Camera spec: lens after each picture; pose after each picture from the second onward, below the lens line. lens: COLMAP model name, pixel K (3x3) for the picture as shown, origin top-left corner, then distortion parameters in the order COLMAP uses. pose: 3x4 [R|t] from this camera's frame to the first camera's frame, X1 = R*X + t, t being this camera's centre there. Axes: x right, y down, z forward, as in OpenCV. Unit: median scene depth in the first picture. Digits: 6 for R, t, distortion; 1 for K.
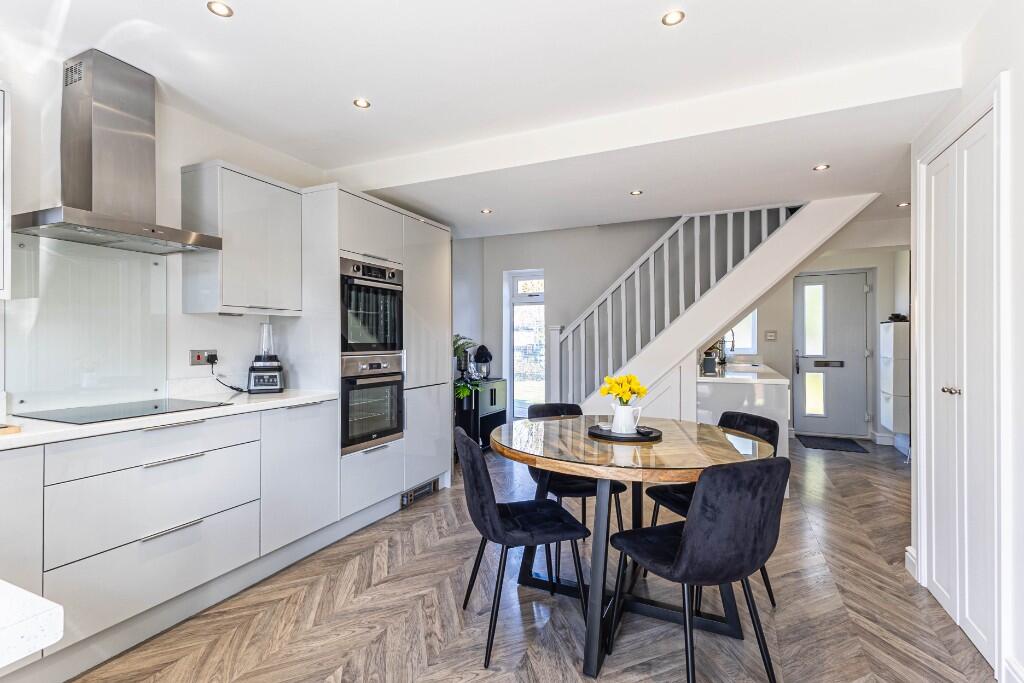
lens RADIAL K [[468.7, 0, 511.3], [0, 468.7, 342.4], [0, 0, 1]] dist [0.027697, -0.005257]
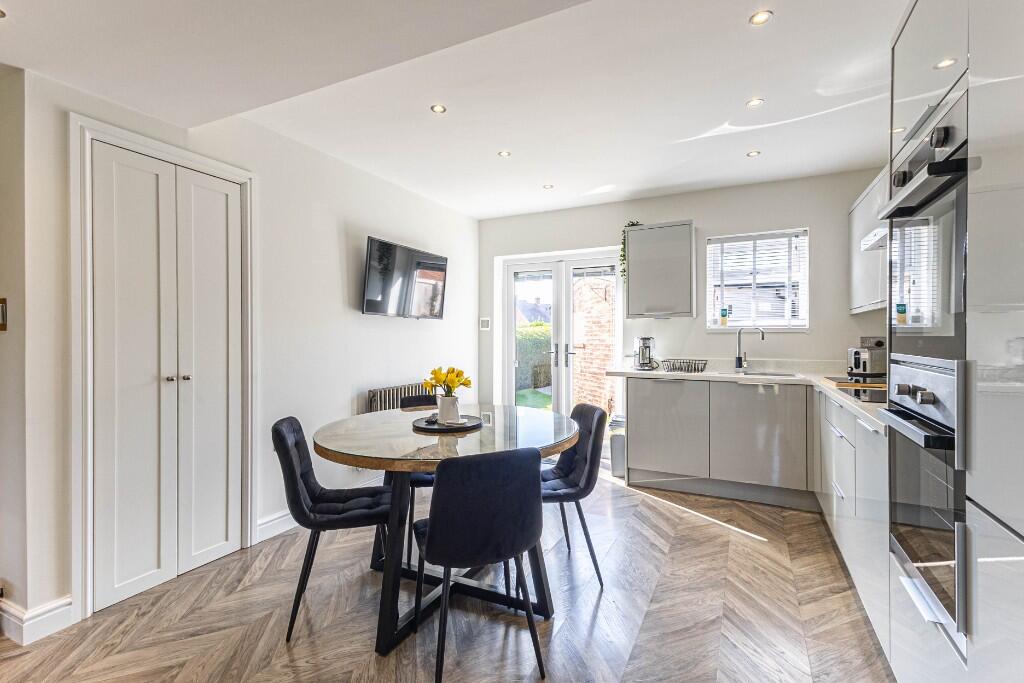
lens RADIAL K [[468.7, 0, 508.6], [0, 468.7, 334.9], [0, 0, 1]] dist [0.027697, -0.005257]
pose [[-0.999316, 0.003513, 0.036814, 0.063013], [0.003478, 0.999993, -0.001013, -0.001271], [-0.036818, -0.000884, -0.999322, 1.891241]]
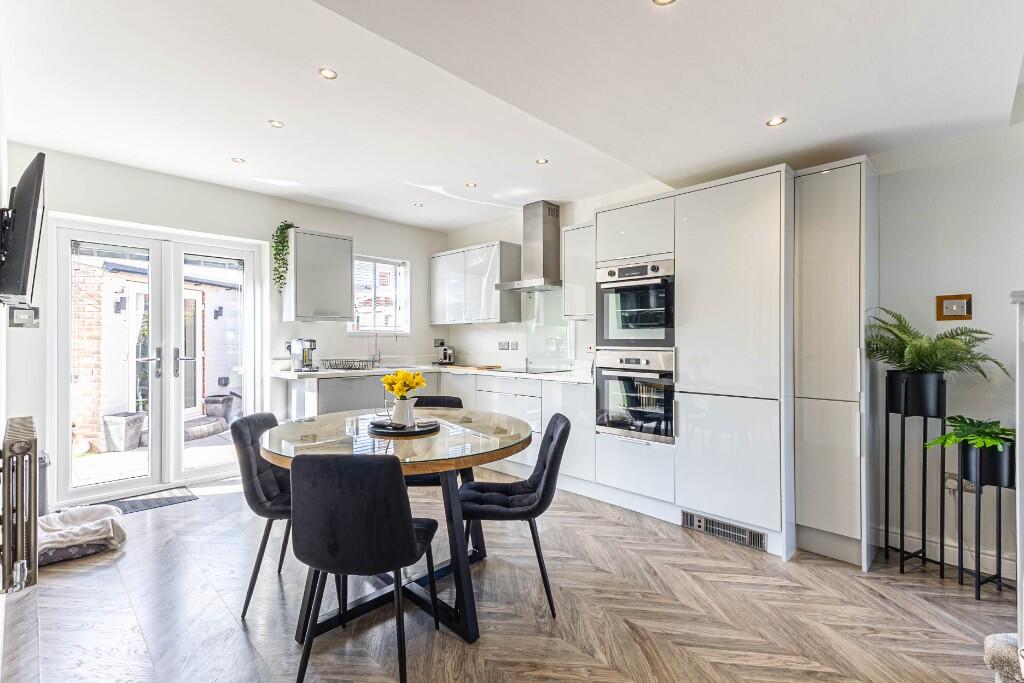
lens RADIAL K [[468.7, 0, 504.8], [0, 468.7, 336.9], [0, 0, 1]] dist [0.027697, -0.005257]
pose [[-0.338009, -0.003776, -0.941135, 1.050367], [-0.003020, 0.999991, -0.002928, 0.000223], [0.941138, 0.001852, -0.338017, 1.438032]]
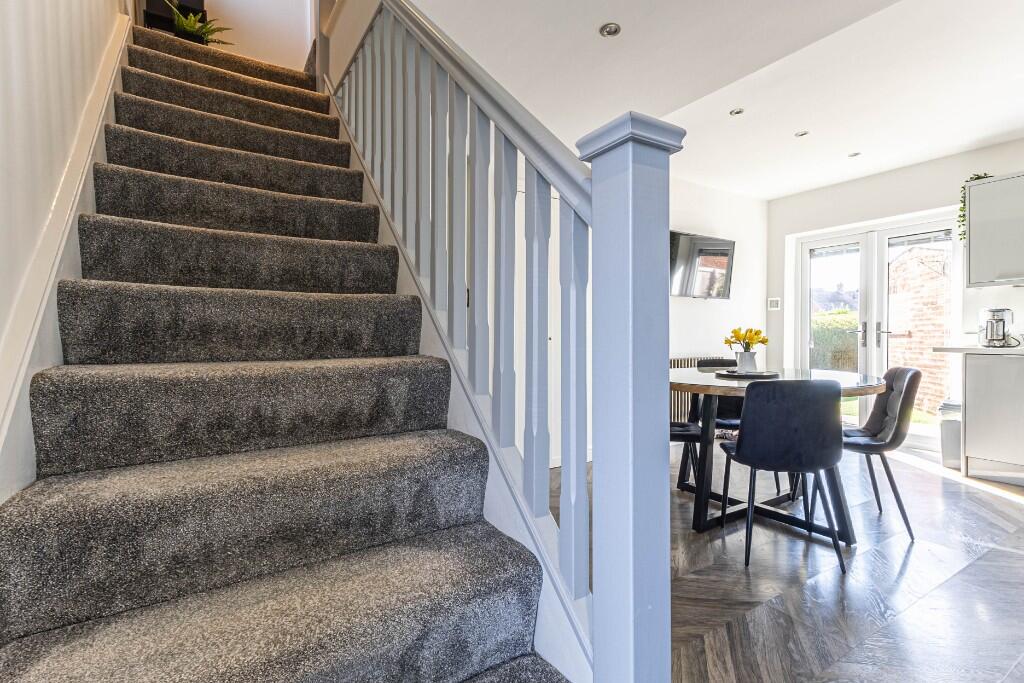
lens RADIAL K [[468.7, 0, 511.4], [0, 468.7, 337.5], [0, 0, 1]] dist [0.027697, -0.005257]
pose [[-0.835887, 0.001673, 0.548898, 0.067941], [0.007876, 0.999929, 0.008946, 0.071066], [-0.548844, 0.011802, -0.835841, 2.226079]]
